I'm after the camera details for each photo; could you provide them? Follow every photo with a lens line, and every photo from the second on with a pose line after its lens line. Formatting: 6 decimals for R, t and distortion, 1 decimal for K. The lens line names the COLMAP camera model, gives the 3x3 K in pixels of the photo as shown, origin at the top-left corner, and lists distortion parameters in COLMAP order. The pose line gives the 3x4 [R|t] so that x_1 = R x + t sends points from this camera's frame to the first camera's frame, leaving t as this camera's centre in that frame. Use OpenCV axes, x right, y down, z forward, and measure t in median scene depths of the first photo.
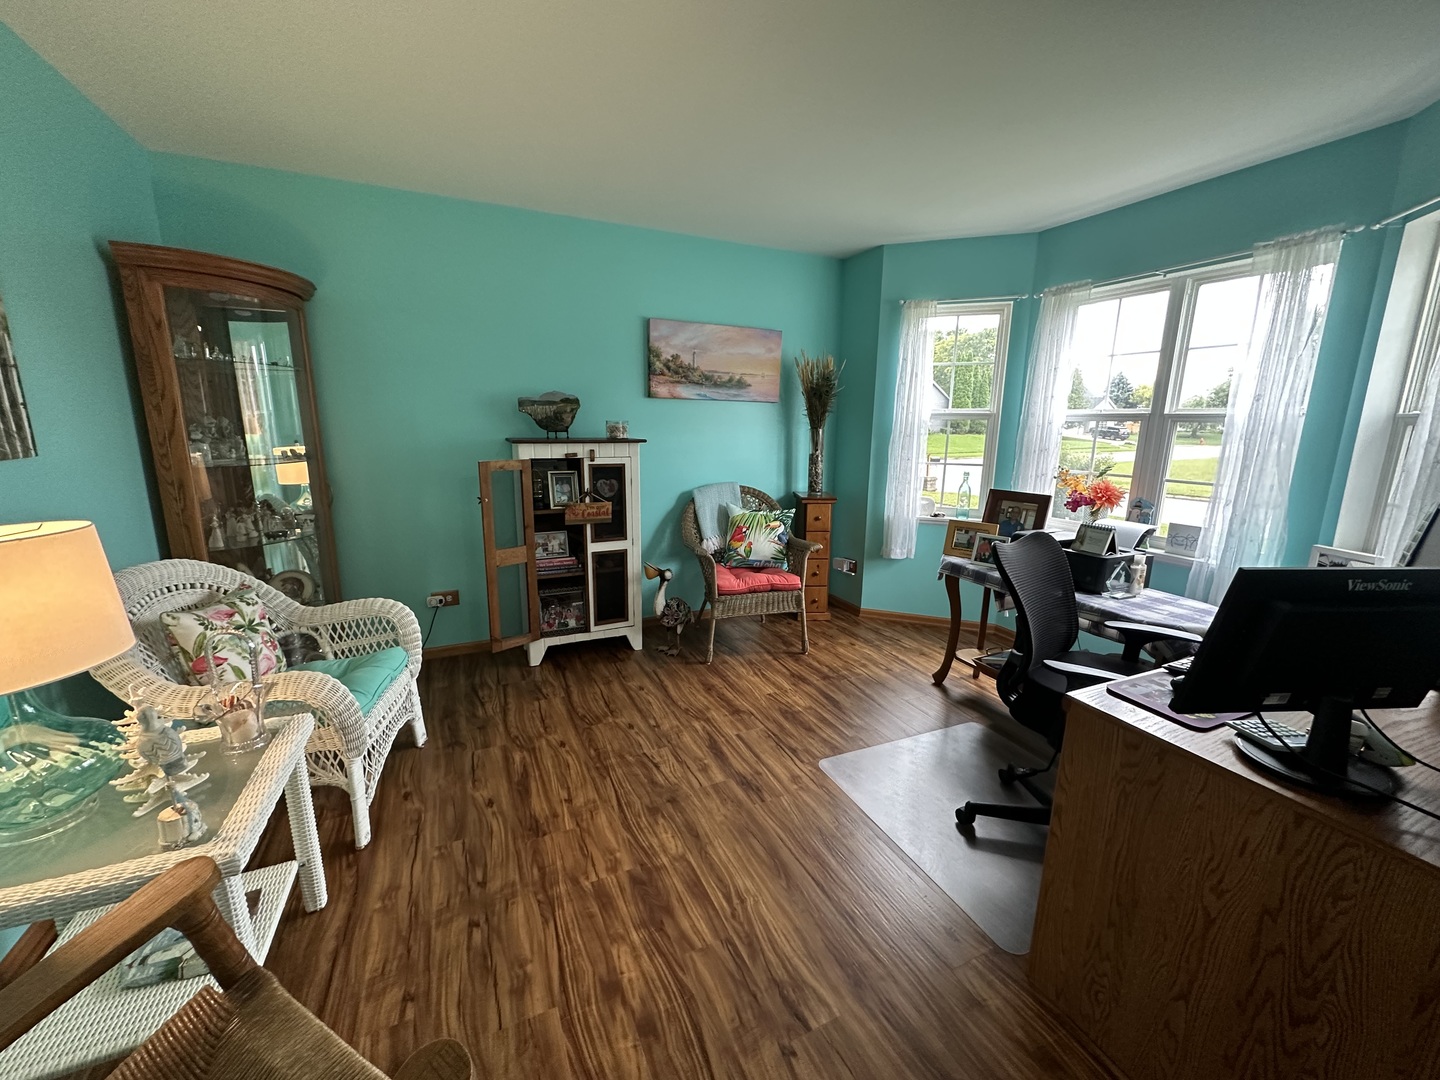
lens RADIAL K [[571.2, 0, 722.0], [0, 571.2, 537.0], [0, 0, 1]] dist [-0.003552, 0.000831]
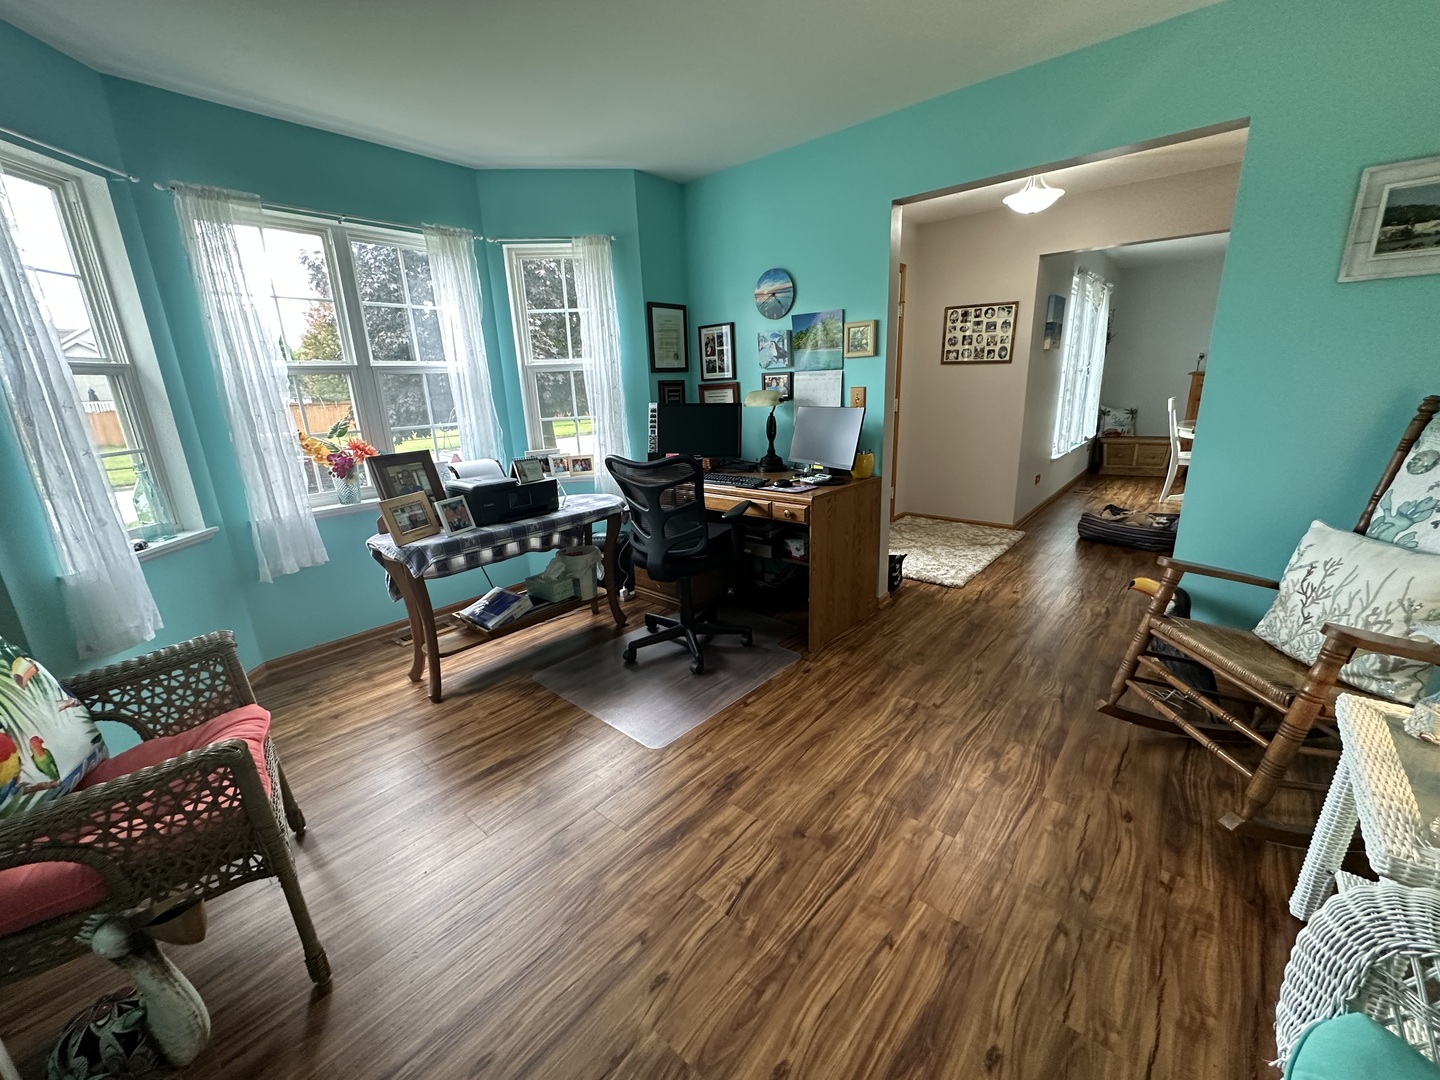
lens RADIAL K [[571.2, 0, 717.7], [0, 571.2, 537.3], [0, 0, 1]] dist [-0.003552, 0.000831]
pose [[-0.409610, -0.240233, 0.880061, -0.668172], [0.211766, 0.913312, 0.347873, -0.228728], [-0.887341, 0.328859, -0.323229, 1.268281]]
